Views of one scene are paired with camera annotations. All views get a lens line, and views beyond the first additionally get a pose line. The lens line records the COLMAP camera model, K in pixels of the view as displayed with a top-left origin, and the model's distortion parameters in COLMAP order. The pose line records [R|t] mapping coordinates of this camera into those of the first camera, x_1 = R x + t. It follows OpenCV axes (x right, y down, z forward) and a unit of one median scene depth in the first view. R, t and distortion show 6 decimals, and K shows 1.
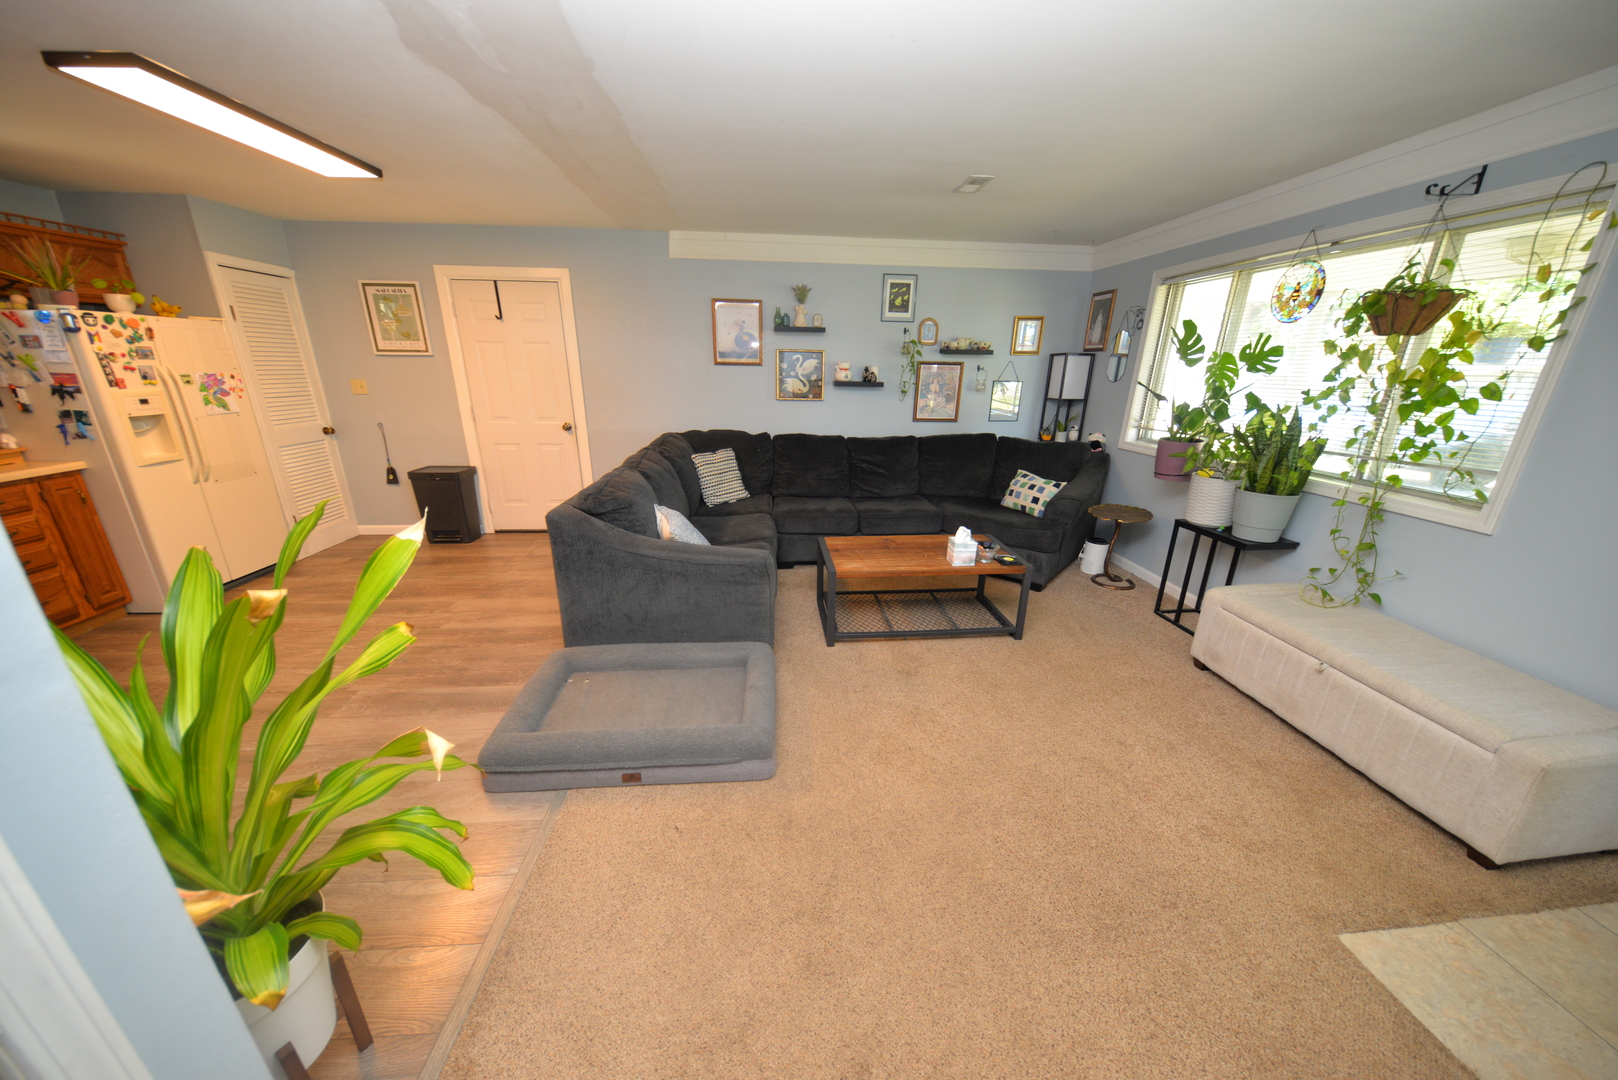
lens RADIAL K [[528.8, 0, 808.7], [0, 528.8, 546.4], [0, 0, 1]] dist [0.002842, -0.005000]
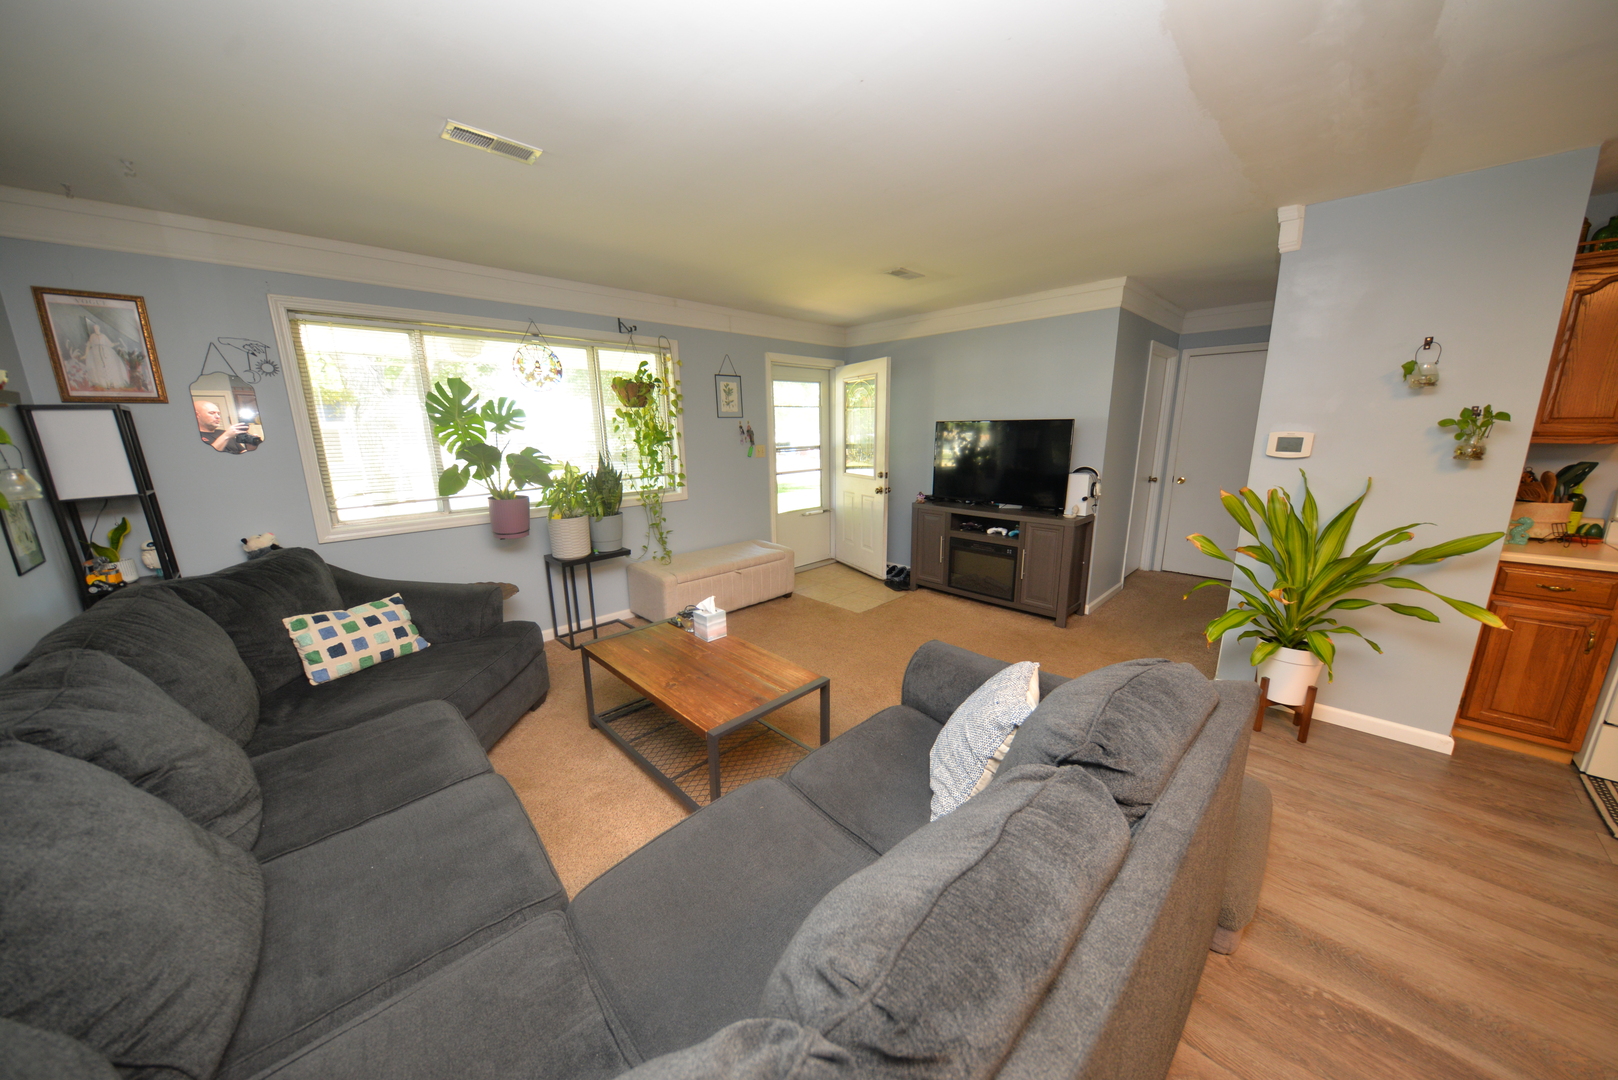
lens RADIAL K [[528.8, 0, 808.7], [0, 528.8, 546.4], [0, 0, 1]] dist [0.002842, -0.005000]
pose [[-0.642458, -0.173871, 0.746335, -0.400764], [0.249963, 0.873105, 0.418577, -0.374048], [-0.724407, 0.455474, -0.517472, 1.081118]]
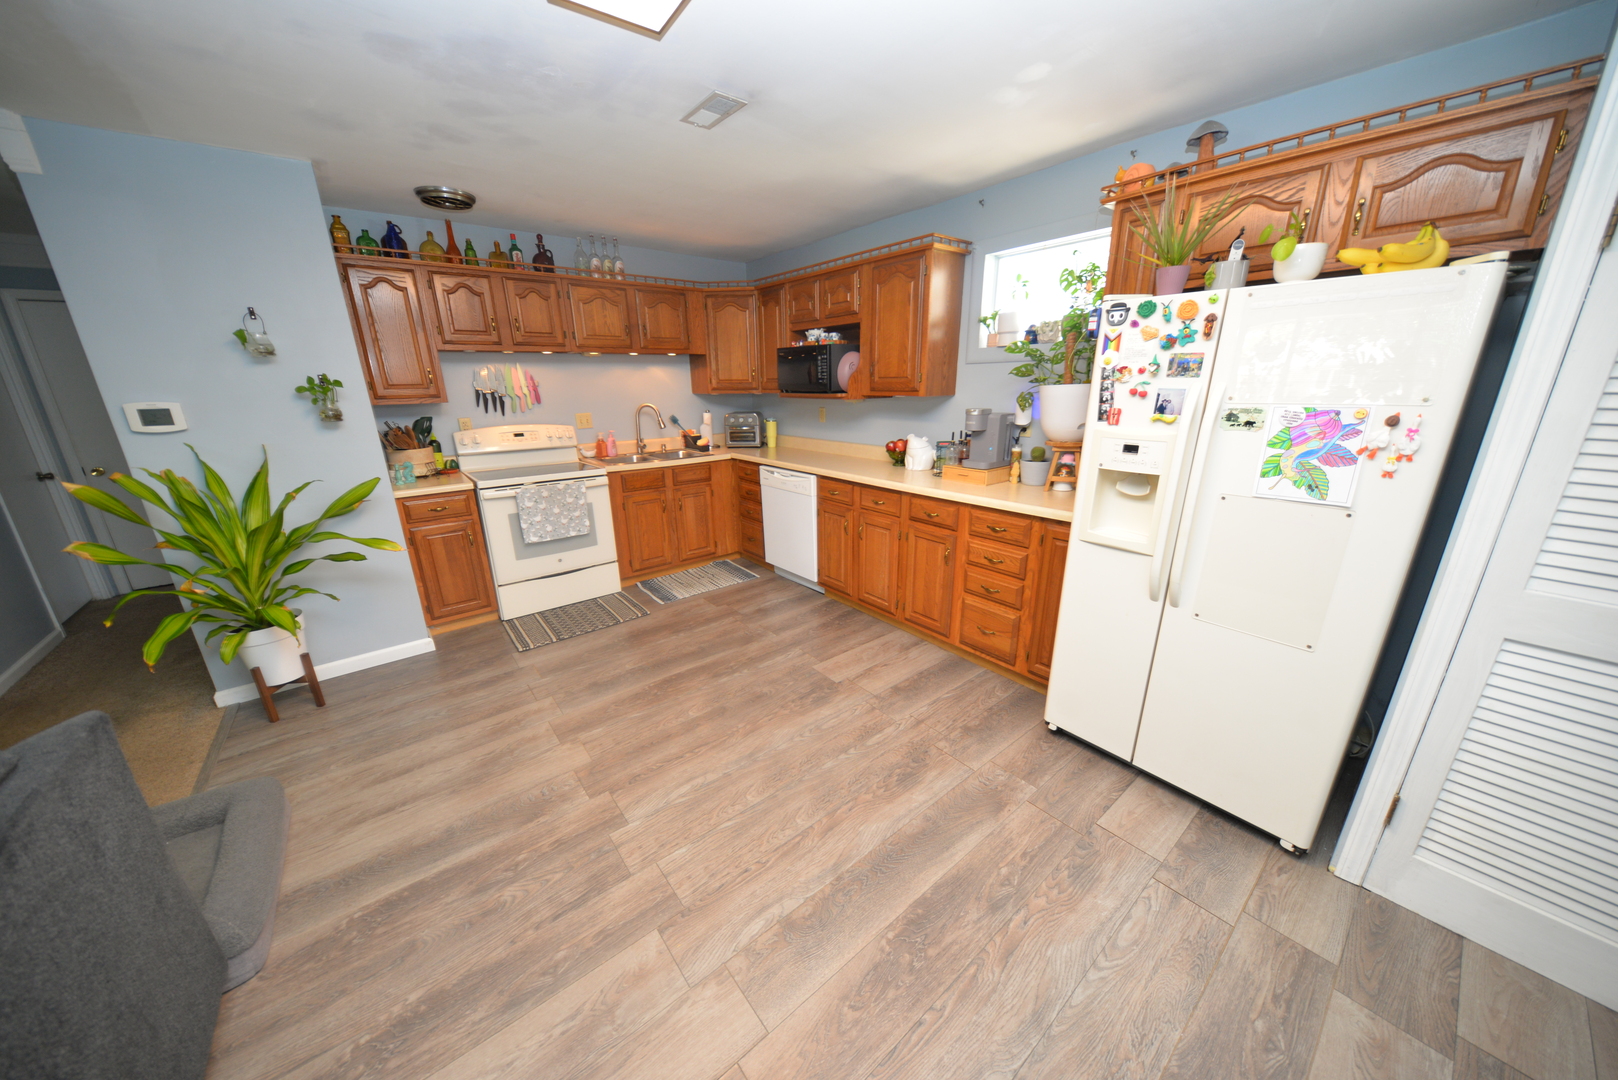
lens RADIAL K [[528.8, 0, 808.7], [0, 528.8, 546.4], [0, 0, 1]] dist [0.002842, -0.005000]
pose [[-0.824890, 0.162374, -0.541471, -0.541369], [-0.181946, 0.830627, 0.526265, -0.370235], [0.535212, 0.532629, -0.655632, 1.073123]]
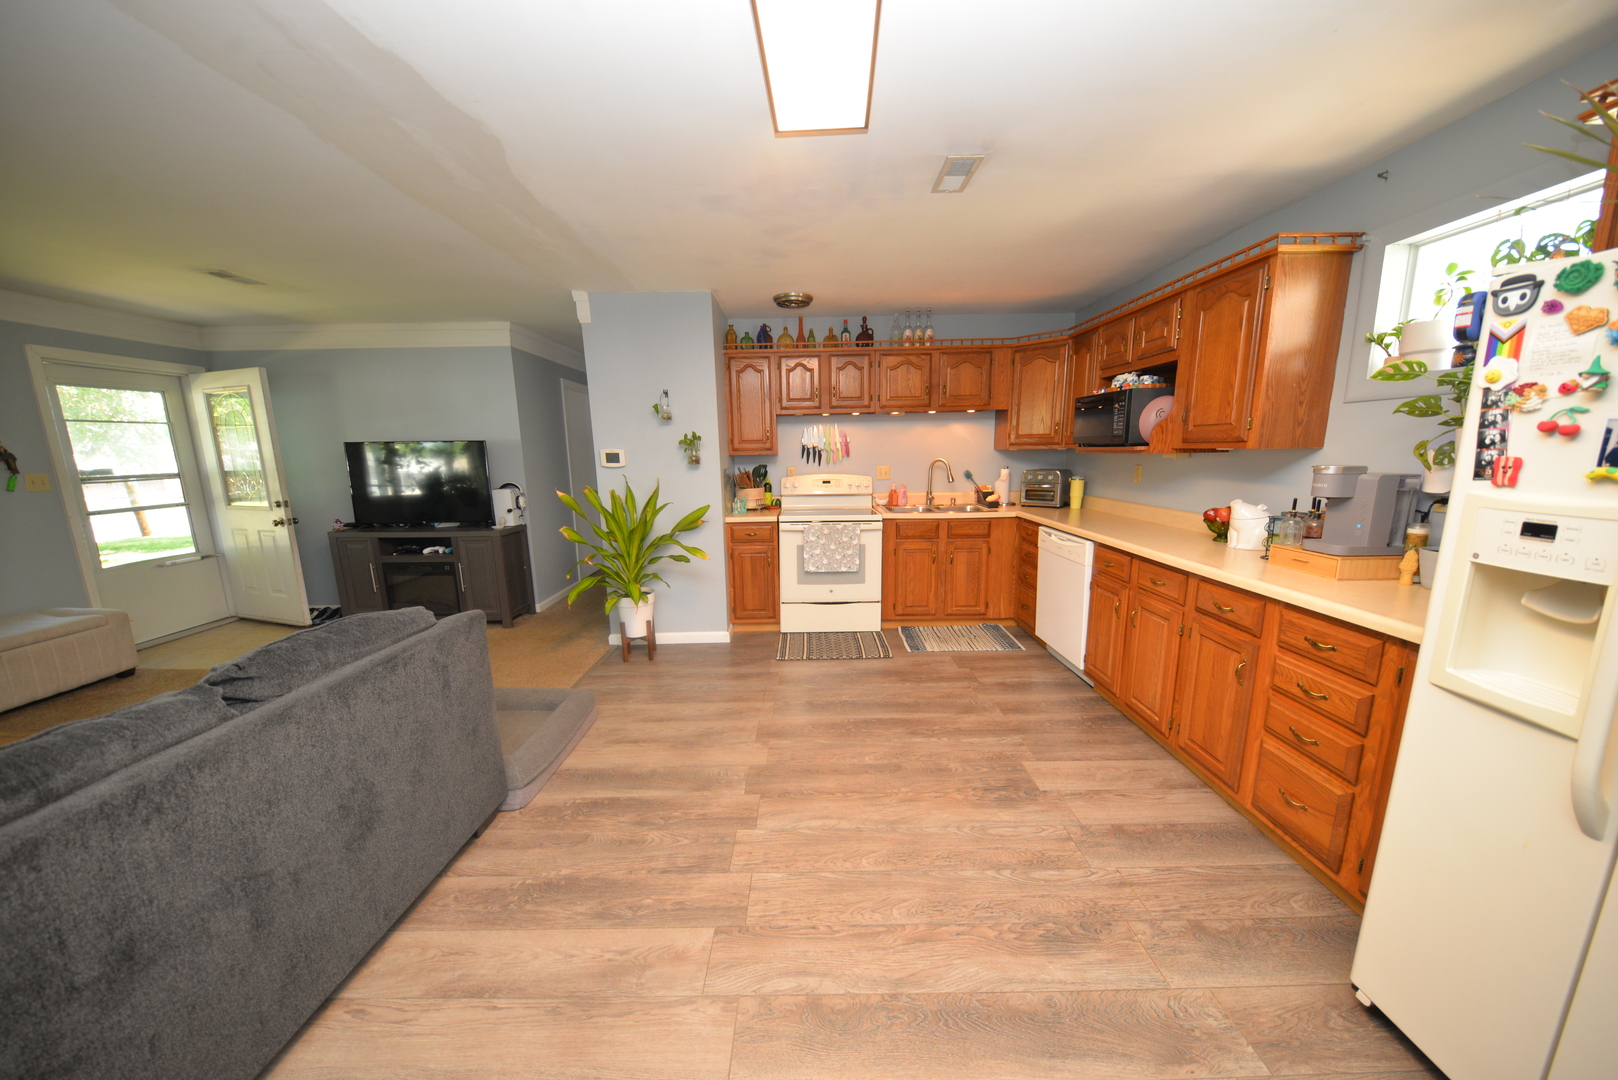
lens RADIAL K [[528.8, 0, 808.7], [0, 528.8, 546.4], [0, 0, 1]] dist [0.002842, -0.005000]
pose [[-0.996850, -0.015756, 0.077735, -0.732798], [0.024008, 0.874158, 0.485048, -0.369321], [-0.075595, 0.485386, -0.871026, 1.121978]]
